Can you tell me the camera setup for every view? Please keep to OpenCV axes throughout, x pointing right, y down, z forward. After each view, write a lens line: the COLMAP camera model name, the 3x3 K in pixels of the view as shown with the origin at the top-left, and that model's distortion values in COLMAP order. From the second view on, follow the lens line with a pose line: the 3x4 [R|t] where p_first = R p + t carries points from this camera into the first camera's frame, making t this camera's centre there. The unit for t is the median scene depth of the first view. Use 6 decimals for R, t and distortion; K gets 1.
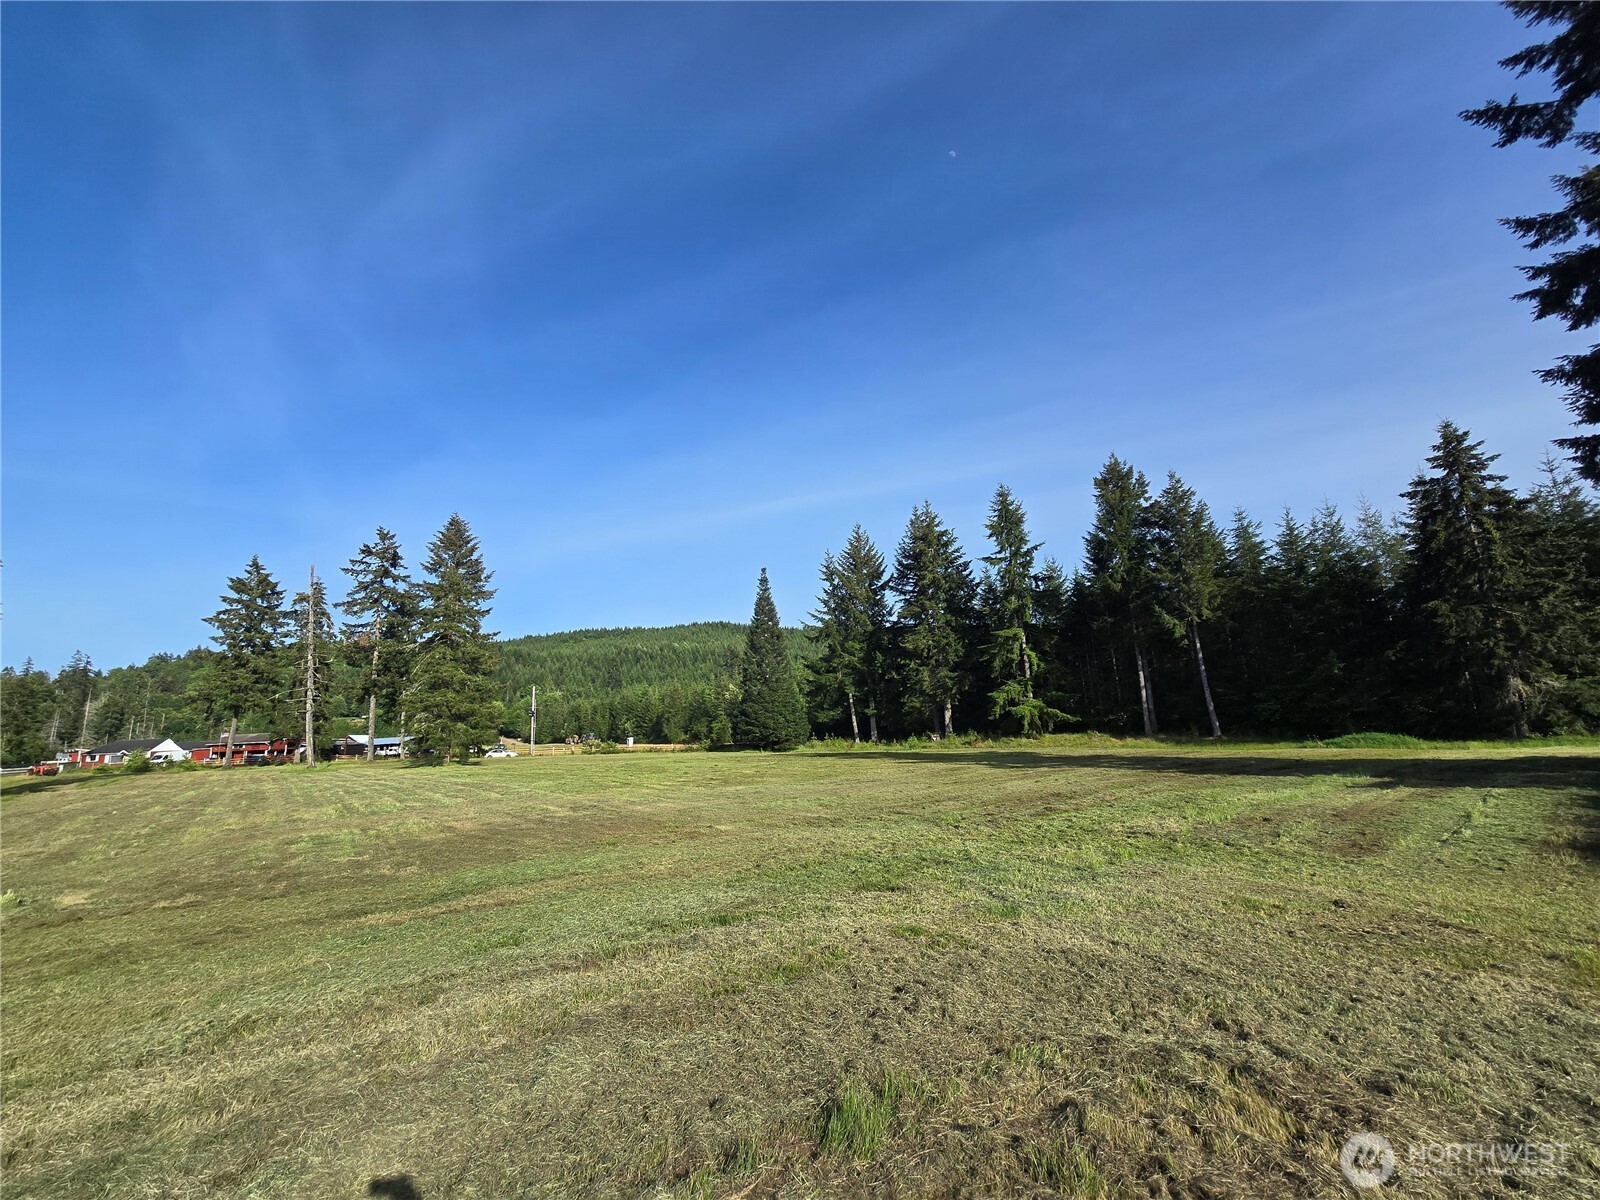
lens RADIAL K [[665.4, 0, 785.9], [0, 665.4, 597.1], [0, 0, 1]] dist [0.002880, 0.000805]
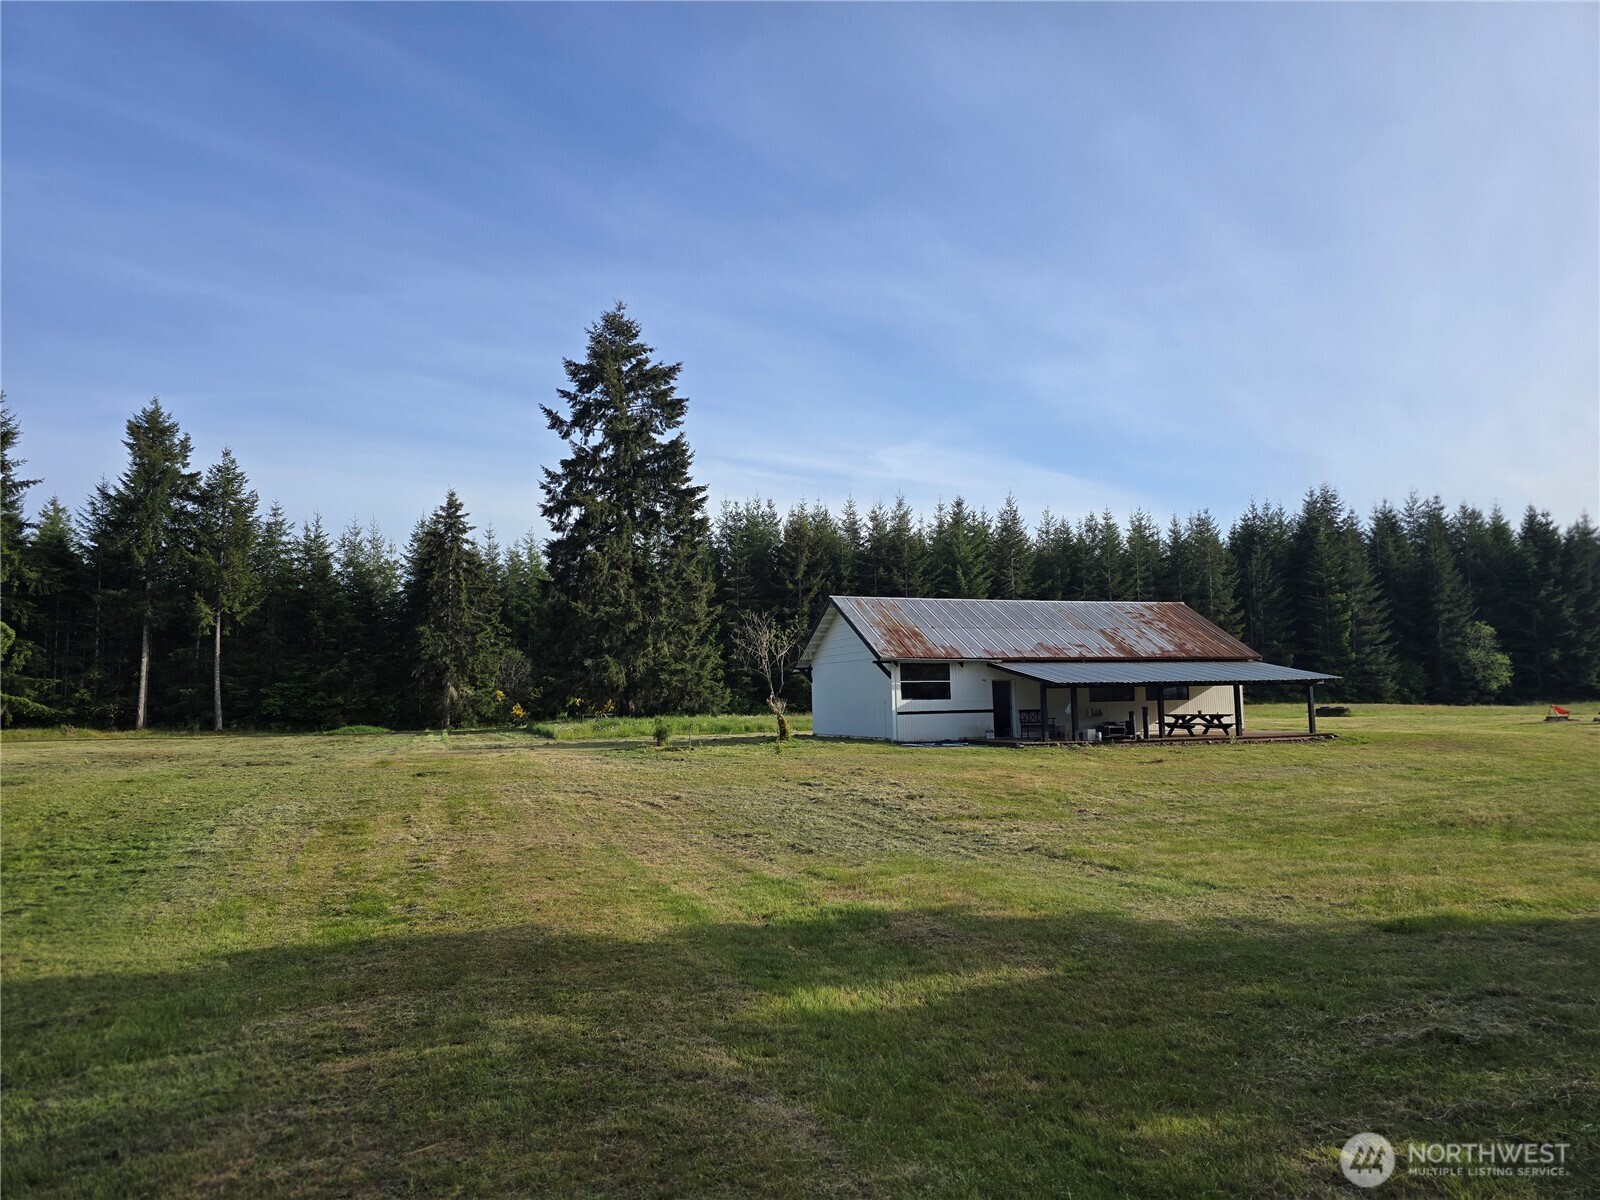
lens RADIAL K [[1050.0, 0, 800.0], [0, 1050.0, 600.0], [0, 0, 1]] dist [0.089749, -0.097116]
pose [[0.336858, 0.127413, 0.932895, -0.478949], [-0.184256, 0.980565, -0.067391, -0.026845], [-0.923351, -0.149190, 0.353788, -0.274005]]
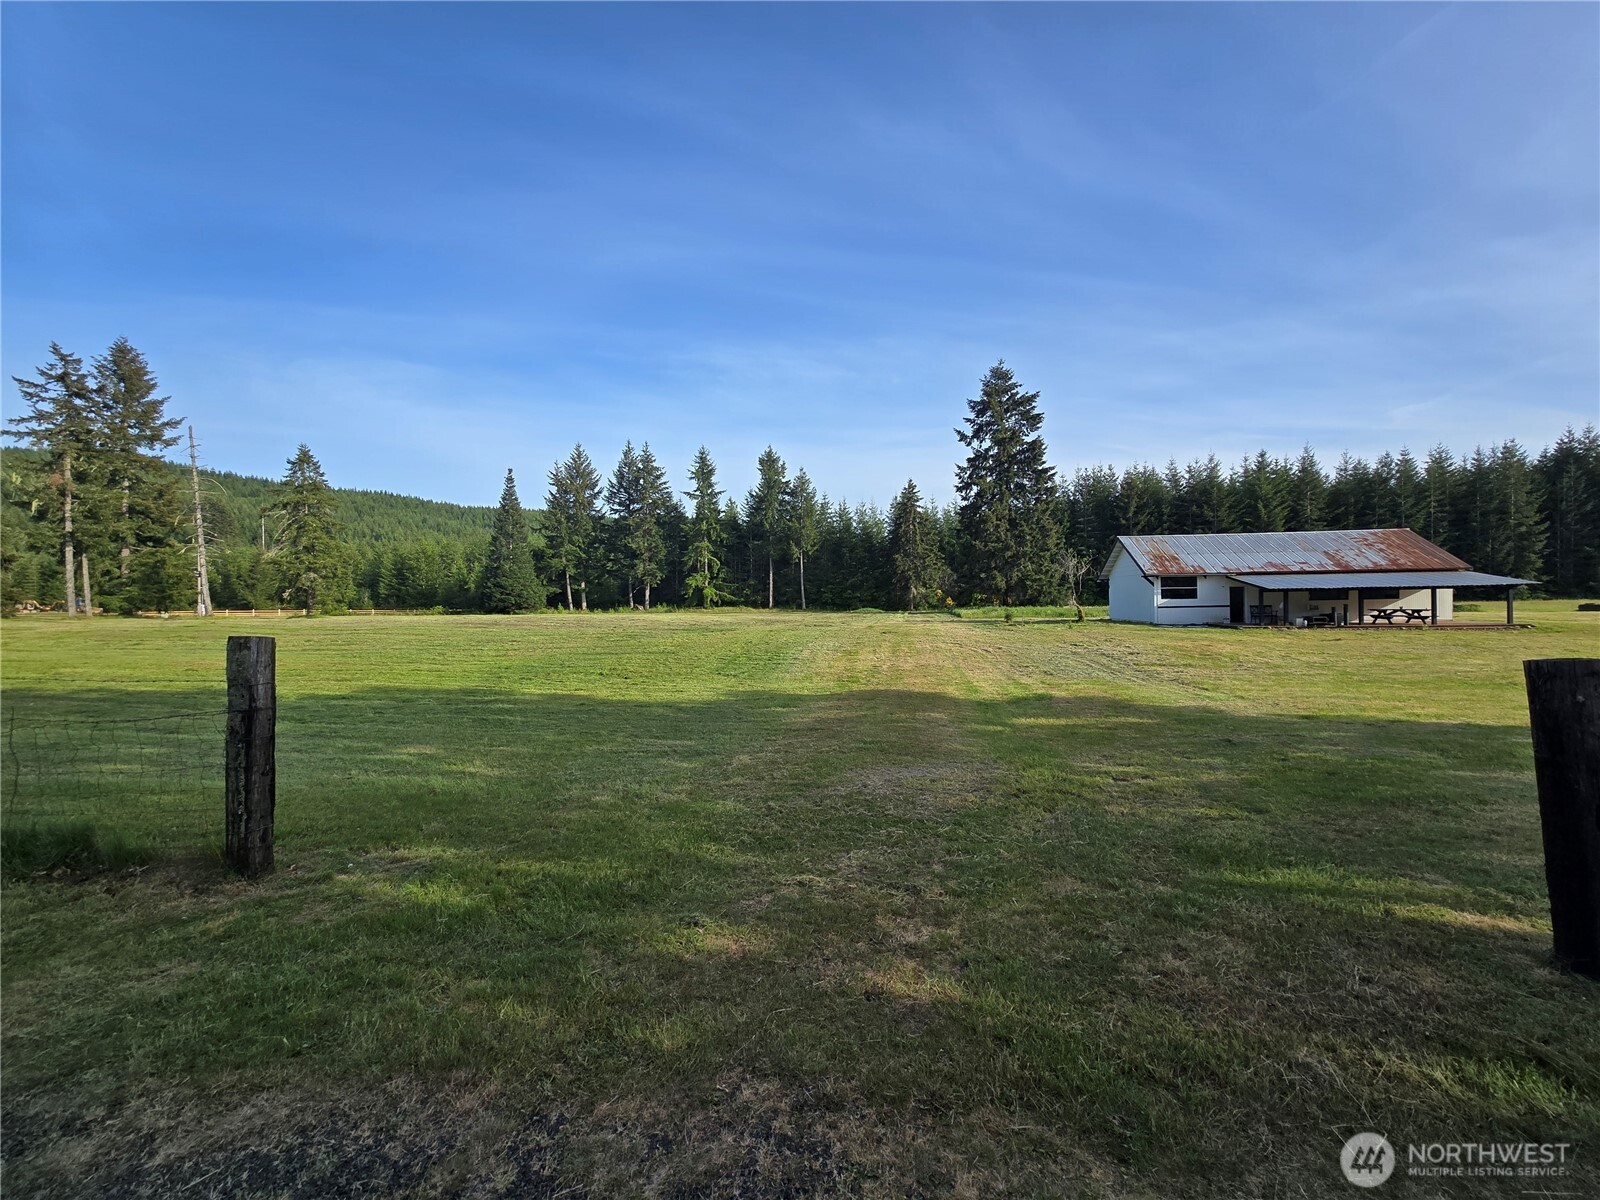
lens RADIAL K [[639.9, 0, 800.7], [0, 639.9, 587.7], [0, 0, 1]] dist [-0.019089, 0.000099]
pose [[0.746858, 0.047408, 0.663292, -0.529299], [-0.152555, 0.983068, 0.101511, -0.038366], [-0.647248, -0.177002, 0.741444, -0.330486]]
